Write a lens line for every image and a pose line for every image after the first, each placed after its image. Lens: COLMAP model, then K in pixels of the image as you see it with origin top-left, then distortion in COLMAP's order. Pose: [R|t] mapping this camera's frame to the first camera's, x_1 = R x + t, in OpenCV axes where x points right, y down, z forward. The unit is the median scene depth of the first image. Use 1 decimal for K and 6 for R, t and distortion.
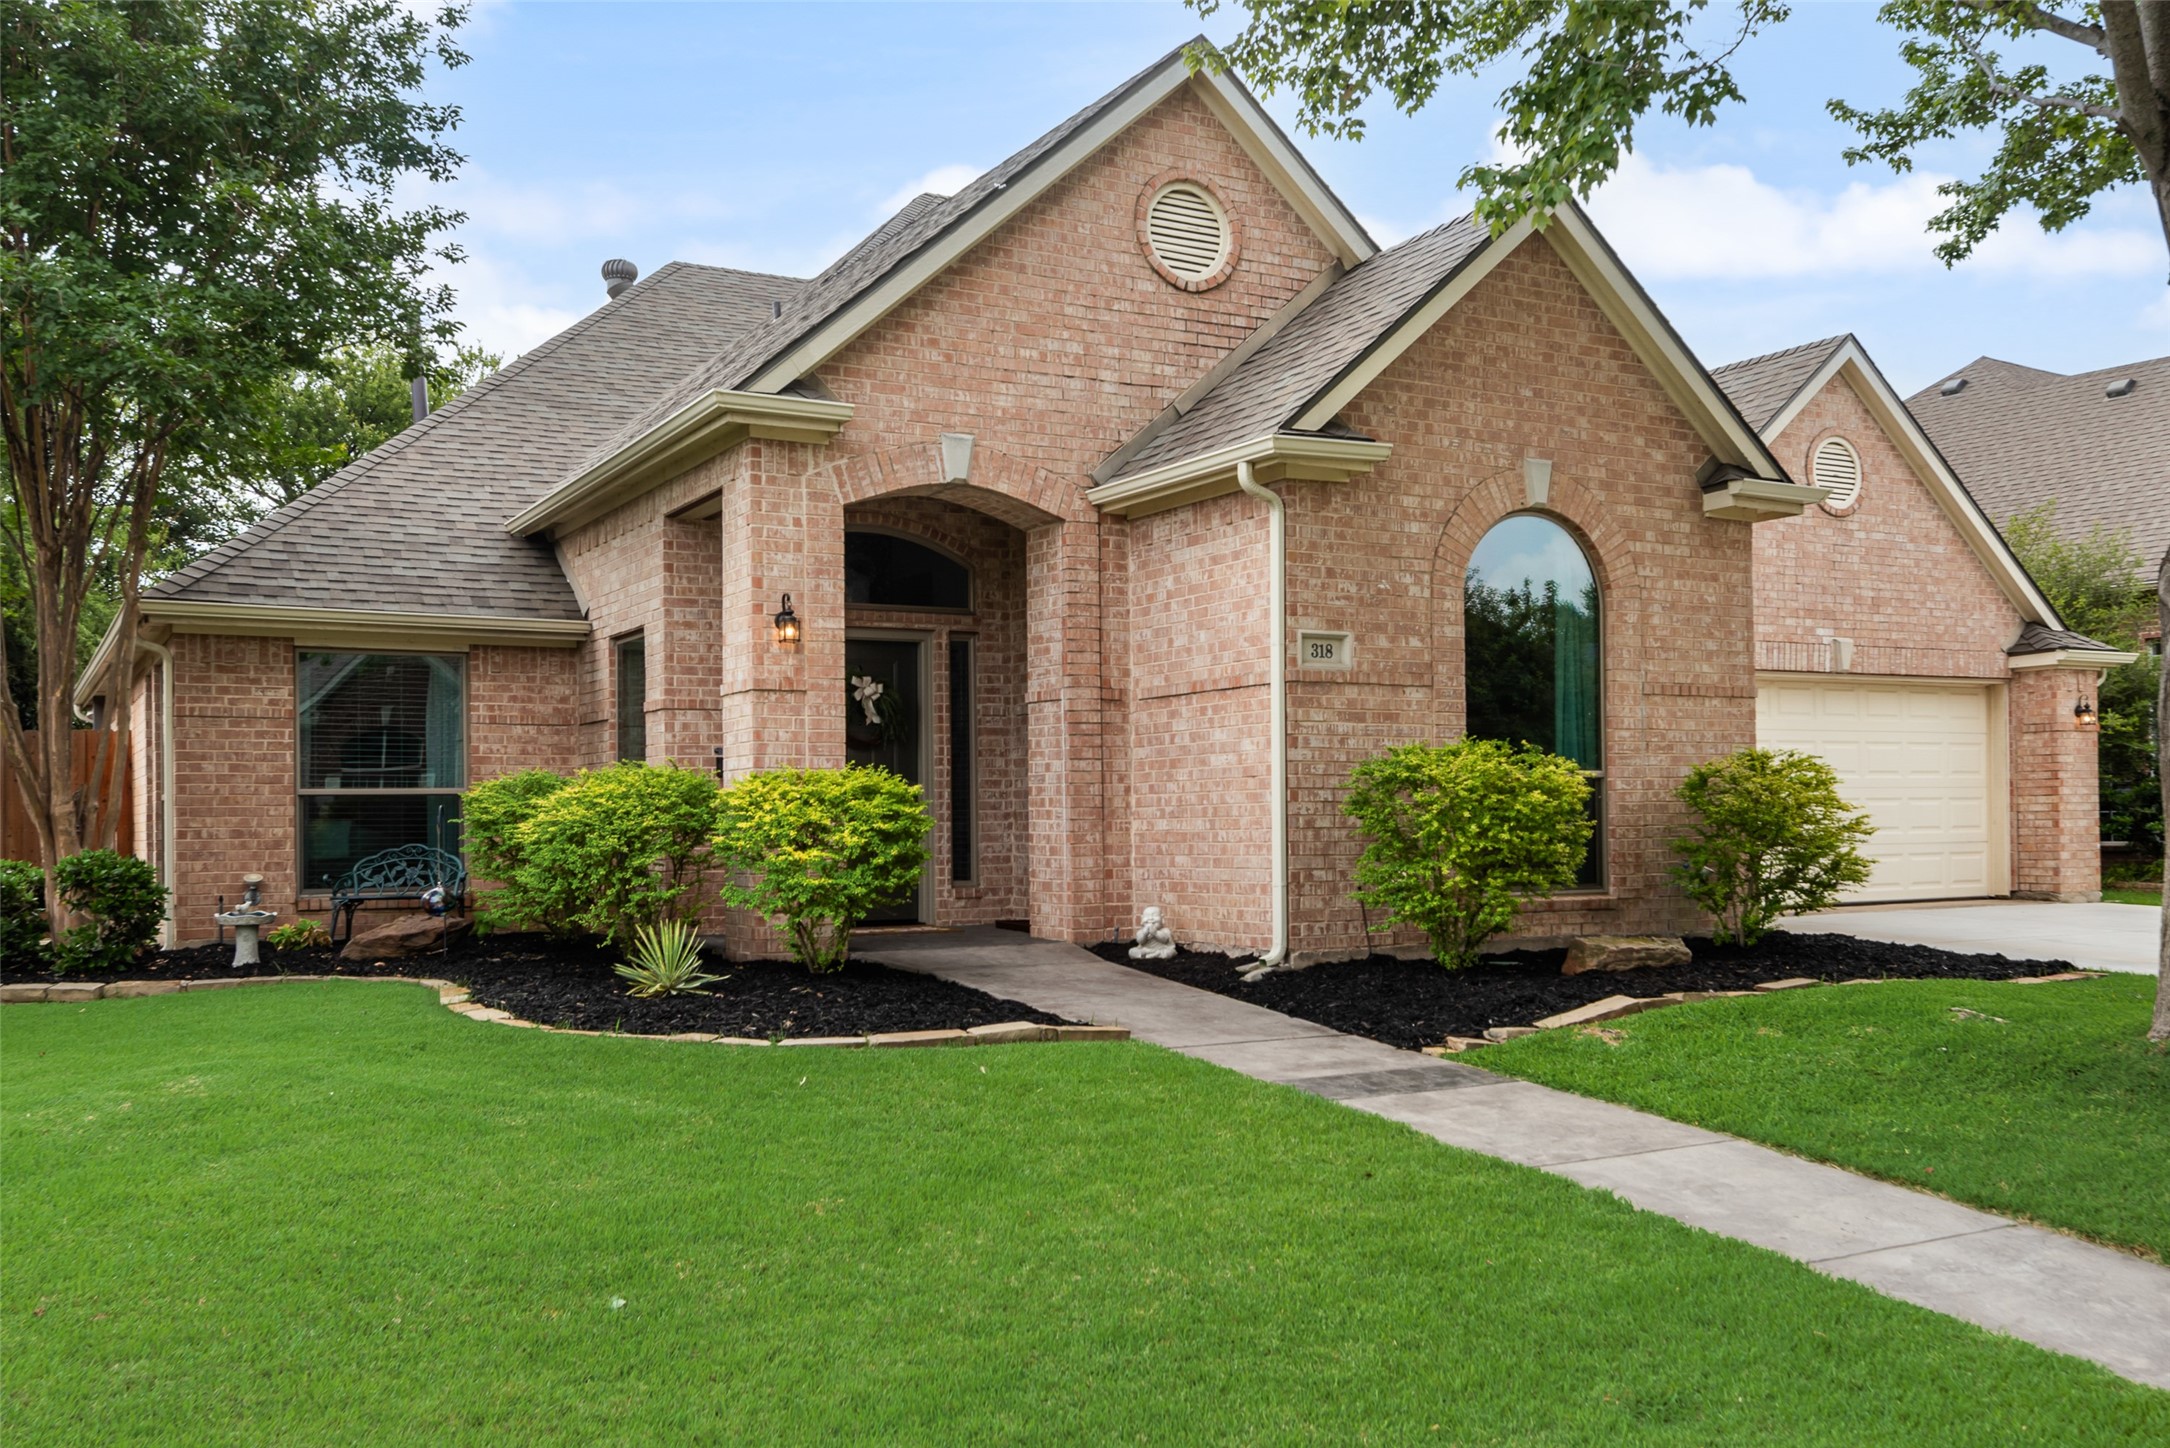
lens RADIAL K [[1798.9, 0, 1083.9], [0, 1798.9, 731.5], [0, 0, 1]] dist [0.002033, 0.007479]
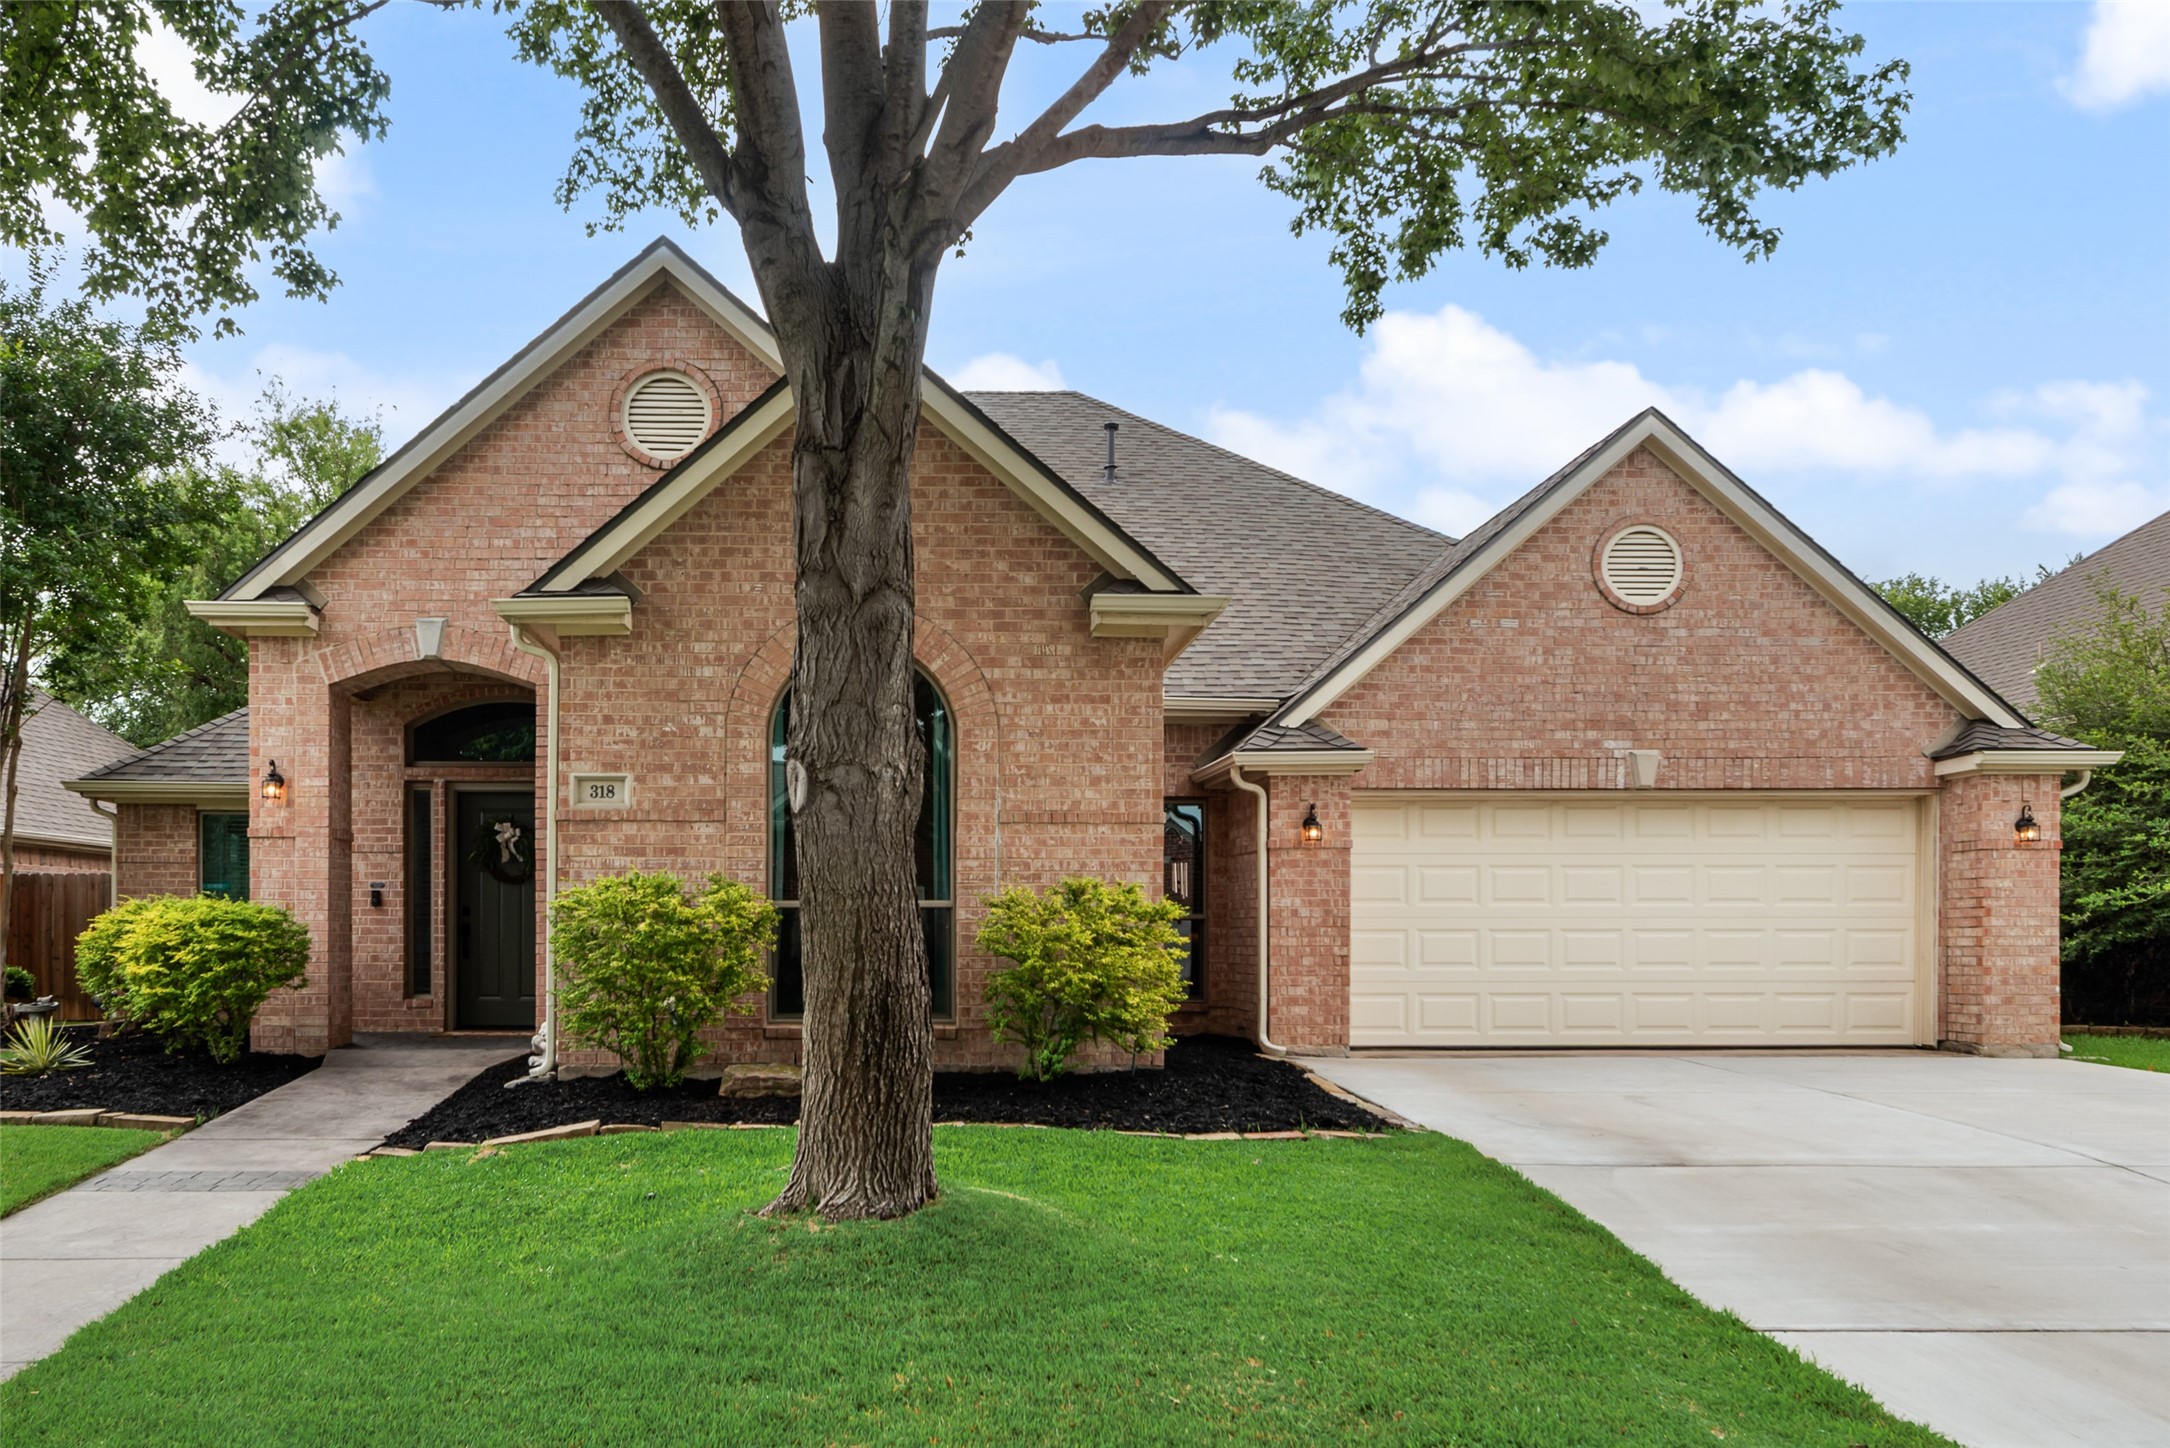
lens RADIAL K [[1561.4, 0, 1085.3], [0, 1561.4, 890.7], [0, 0, 1]] dist [-0.002504, 0.002864]
pose [[0.893428, -0.003866, -0.449190, 0.740603], [0.011943, 0.999814, 0.015150, 0.004066], [0.449048, -0.018900, 0.893308, 0.257182]]
